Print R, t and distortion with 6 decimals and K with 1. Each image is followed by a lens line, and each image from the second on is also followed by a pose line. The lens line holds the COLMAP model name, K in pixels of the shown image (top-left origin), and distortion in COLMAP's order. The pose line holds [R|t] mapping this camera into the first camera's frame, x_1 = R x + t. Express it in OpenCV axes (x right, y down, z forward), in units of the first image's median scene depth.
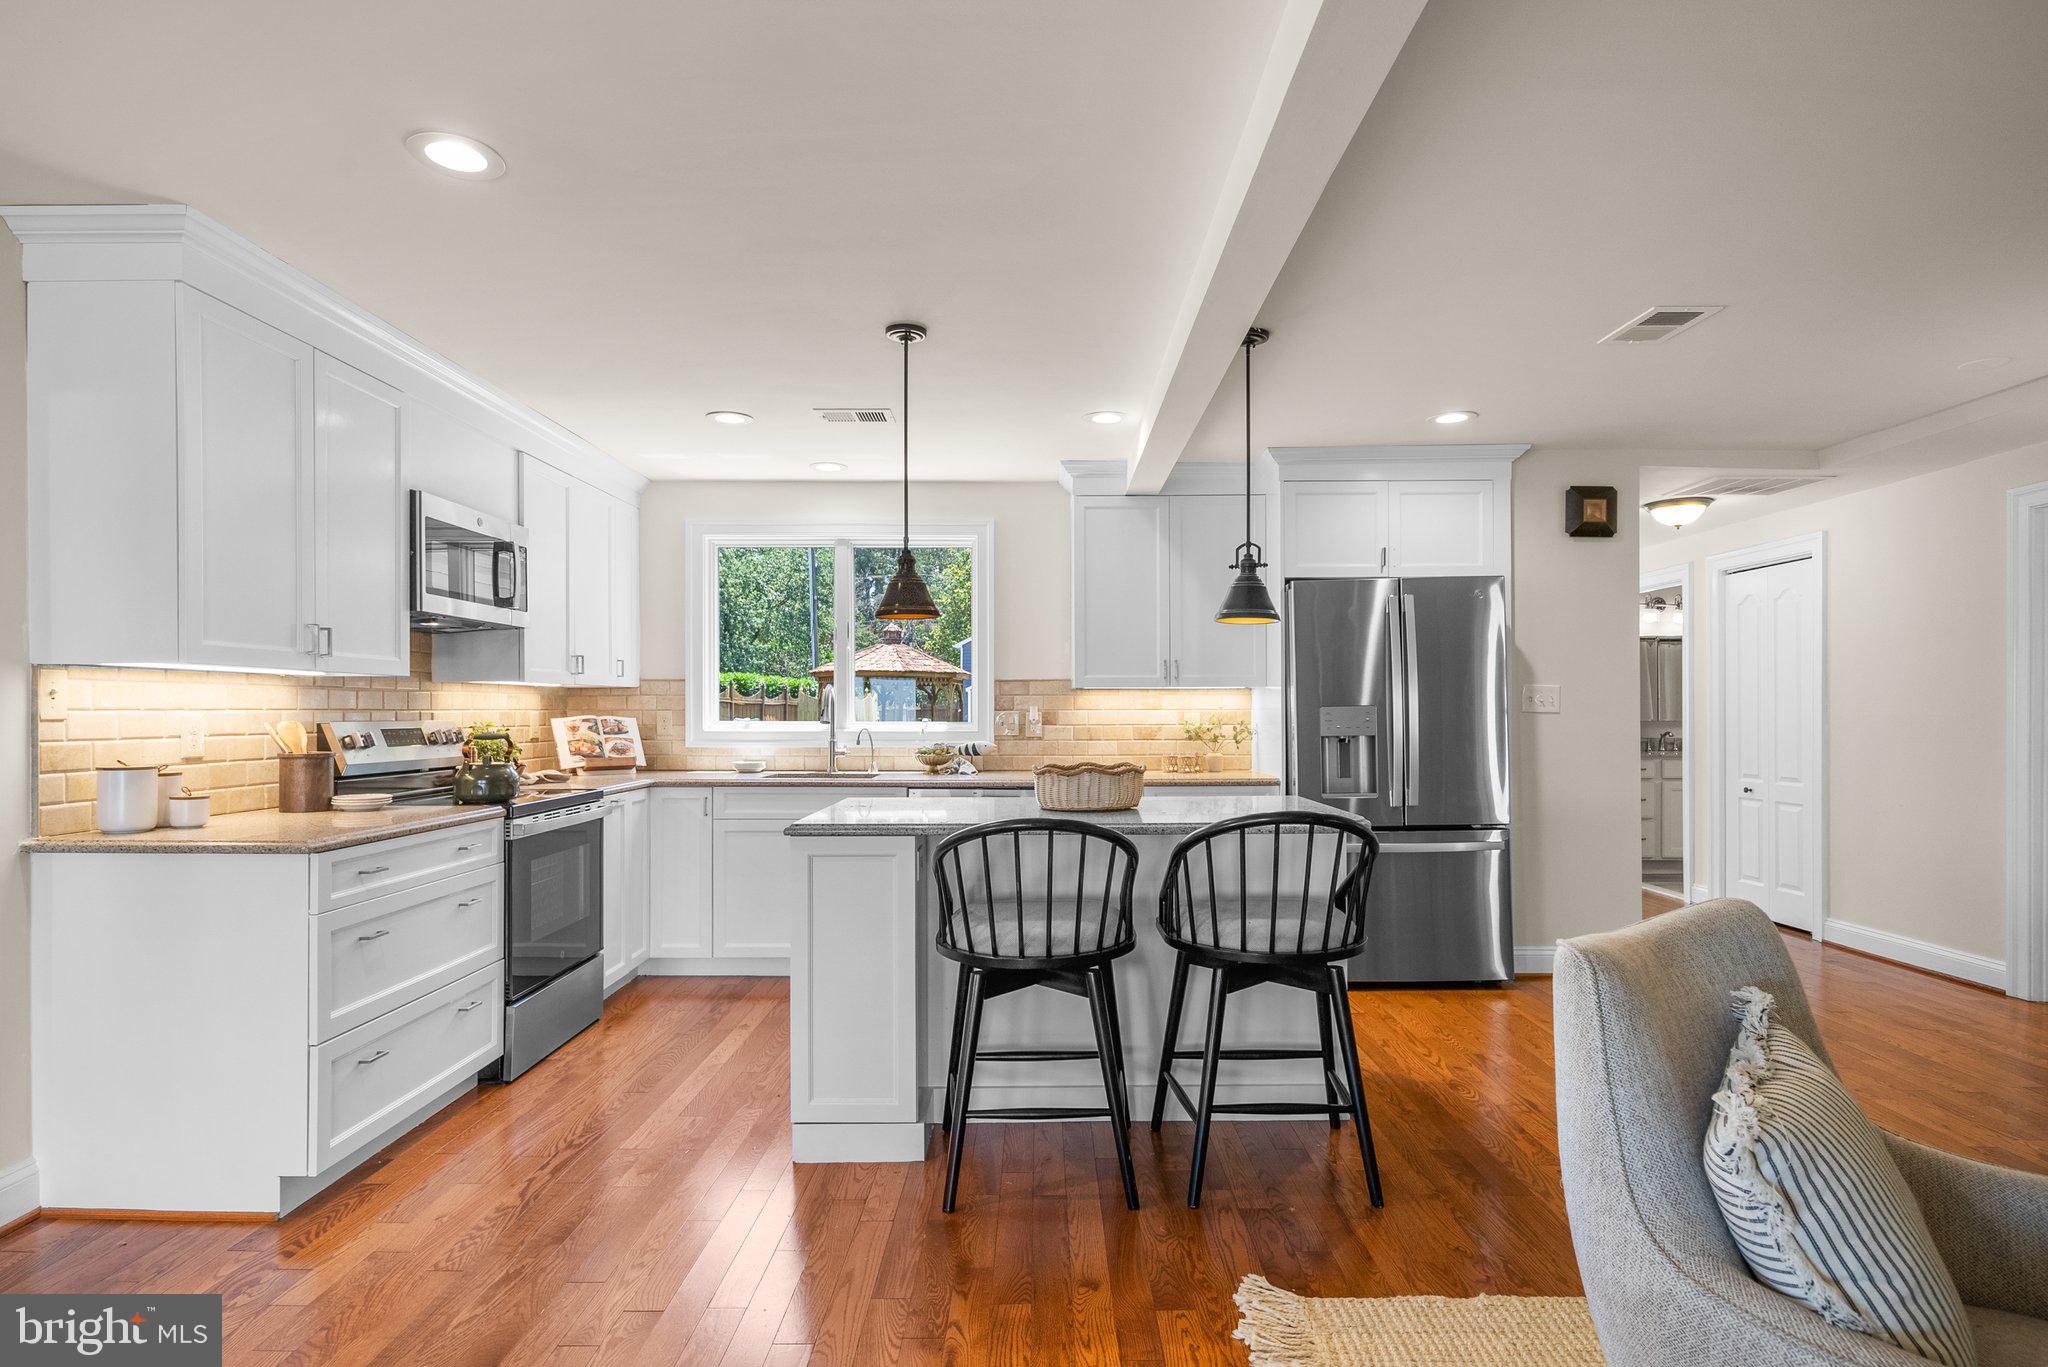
lens RADIAL K [[1067.8, 0, 1028.9], [0, 1067.8, 704.5], [0, 0, 1]] dist [-0.002354, 0.000402]
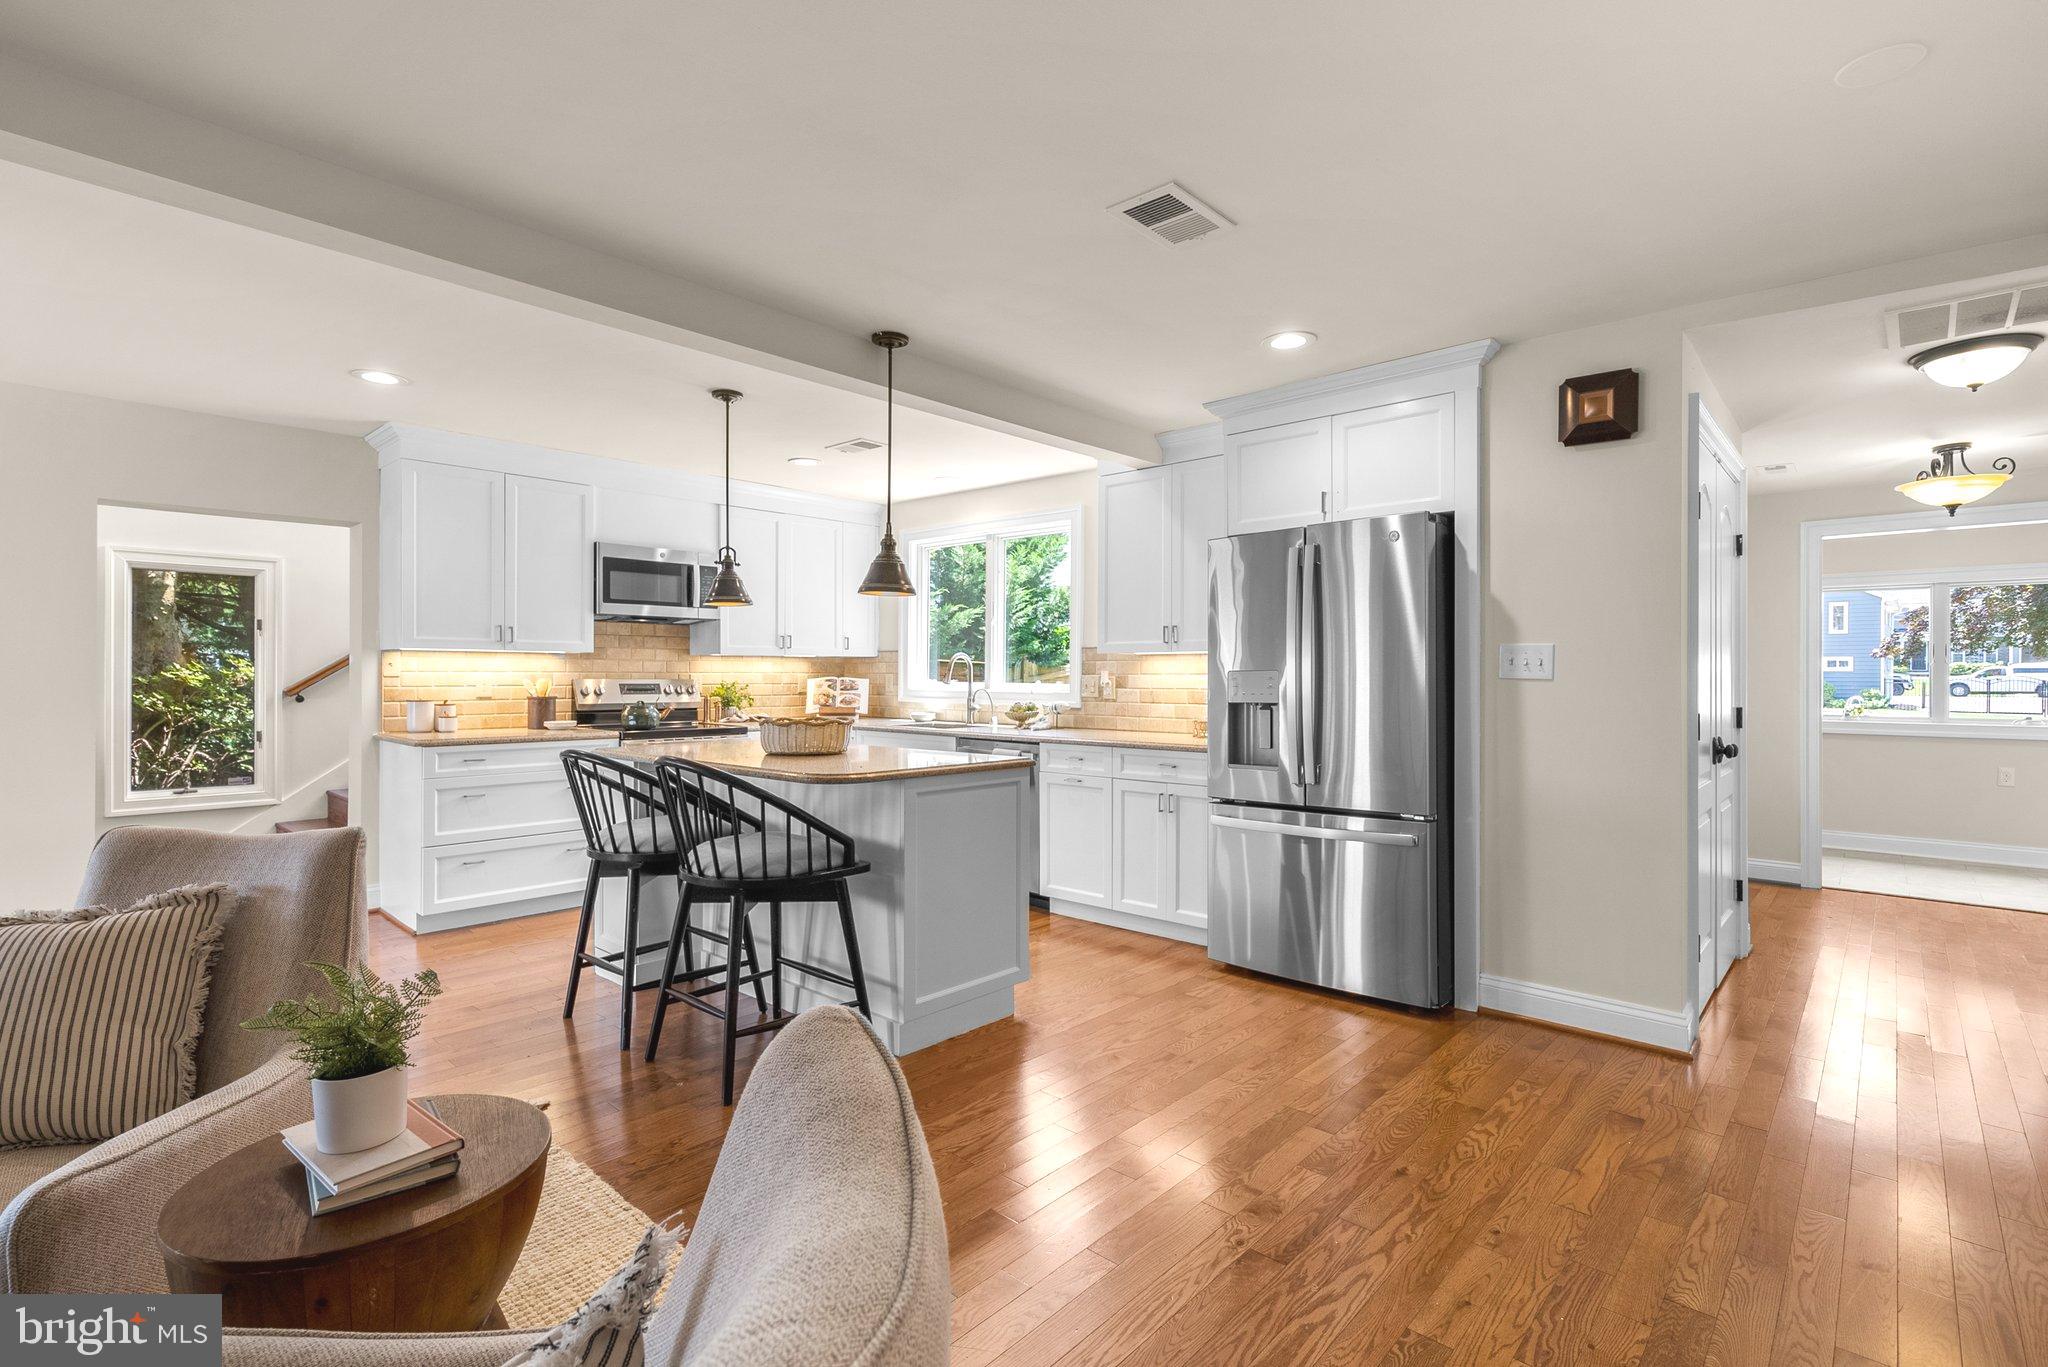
lens RADIAL K [[952.8, 0, 1021.7], [0, 952.8, 676.1], [0, 0, 1]] dist [-0.003337, -0.000527]
pose [[0.742417, 0.004276, -0.669925, 0.666180], [-0.000225, 0.999981, 0.006133, 0.001192], [0.669939, -0.004402, 0.742403, 0.239301]]
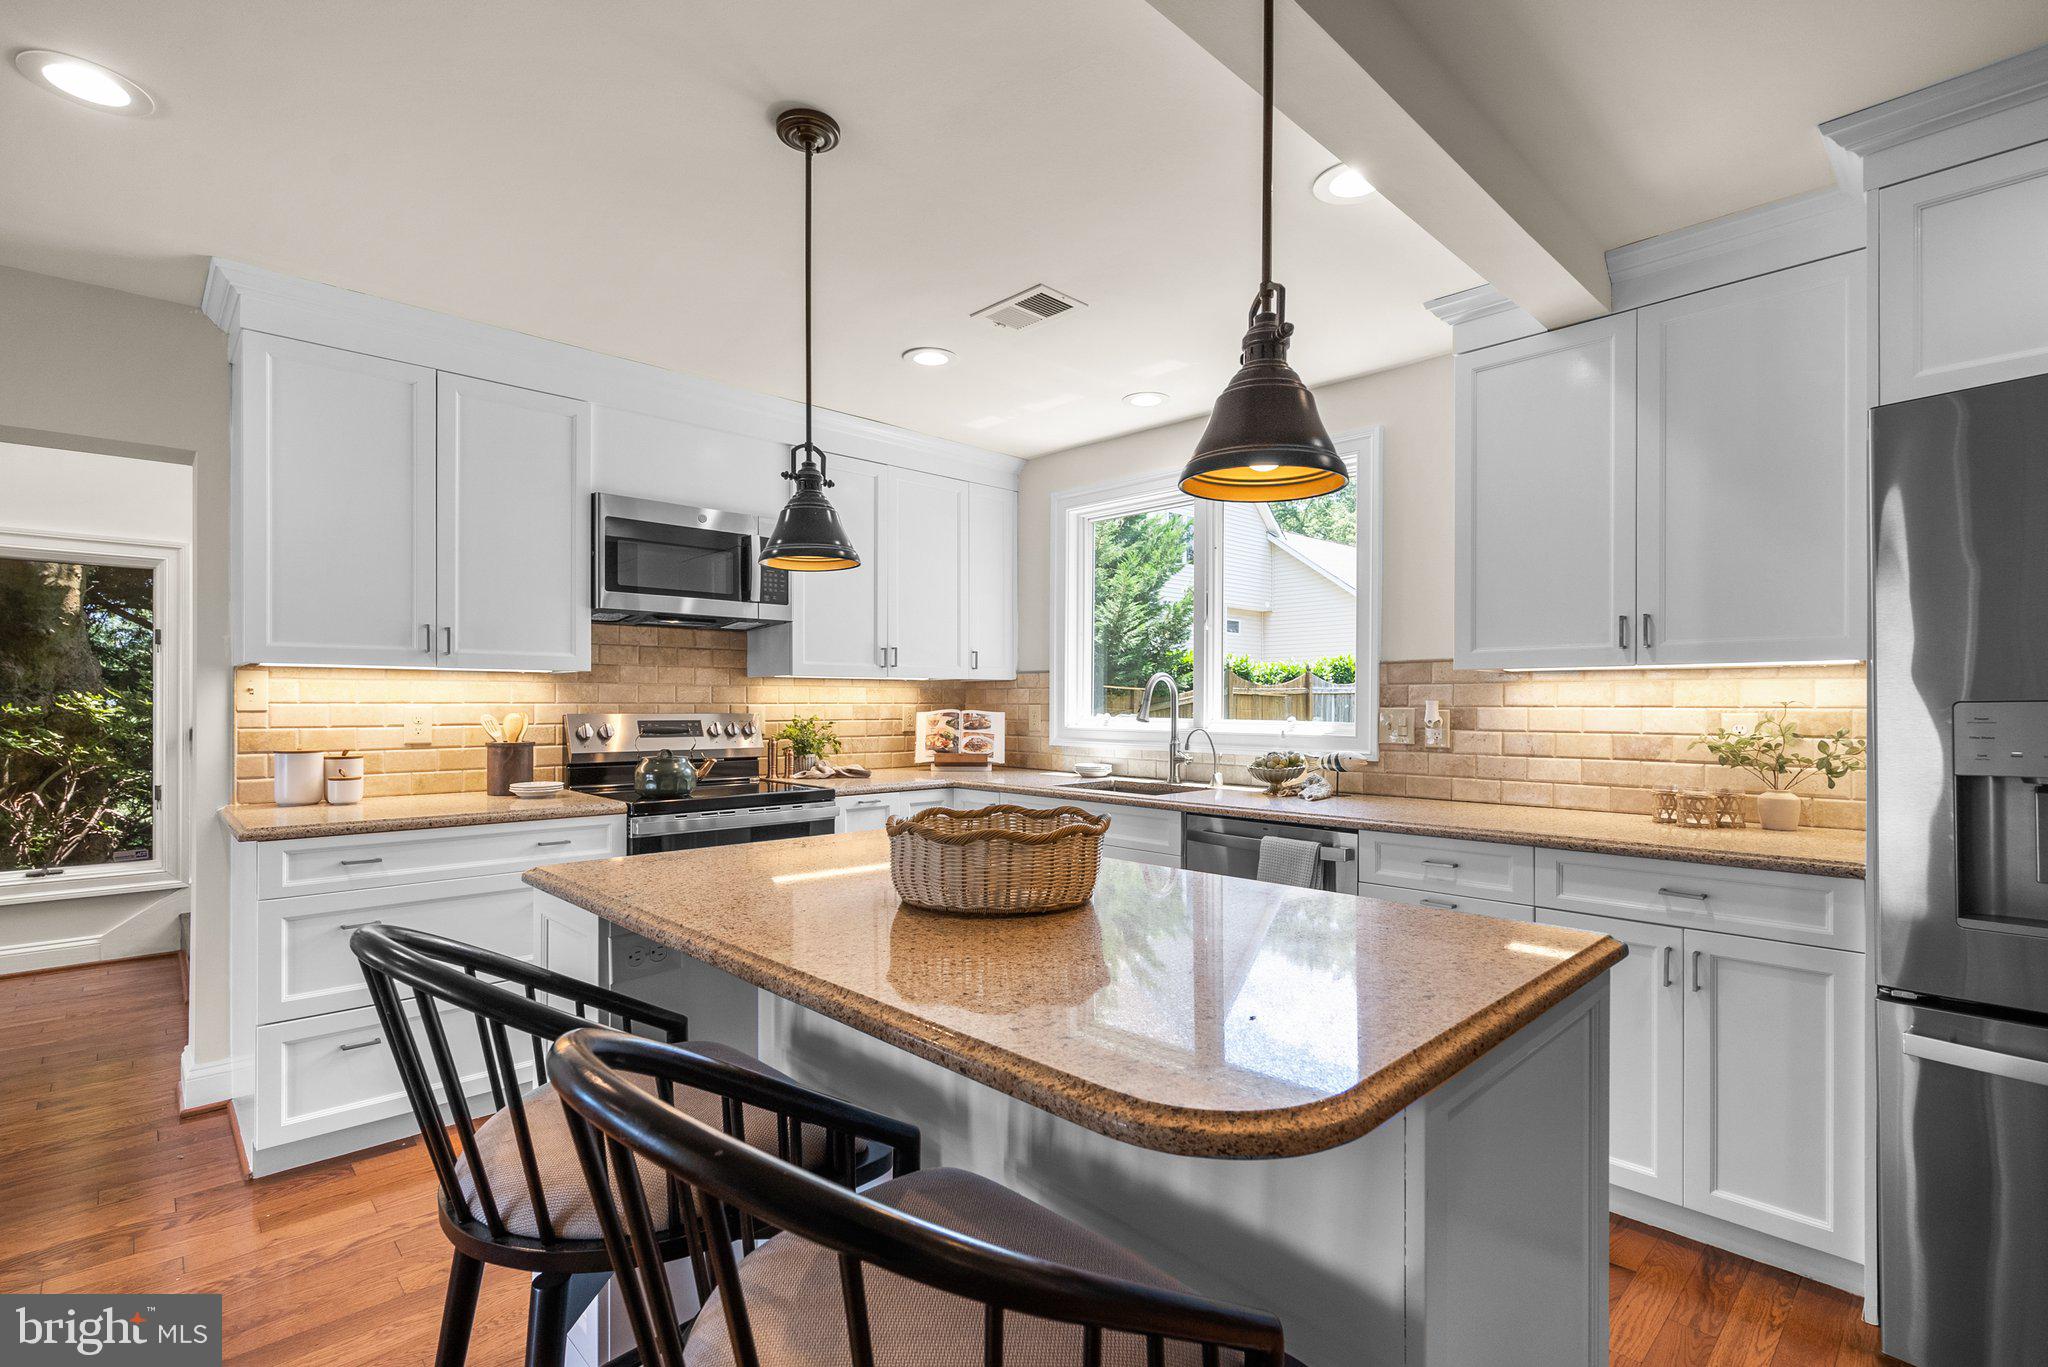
lens RADIAL K [[943.4, 0, 1021.6], [0, 943.4, 703.0], [0, 0, 1]] dist [0.000639, 0.000129]
pose [[0.696449, 0.002385, -0.717602, 0.267956], [0.001160, 0.999989, 0.004449, 0.000676], [0.717605, -0.003931, 0.696439, 0.471027]]
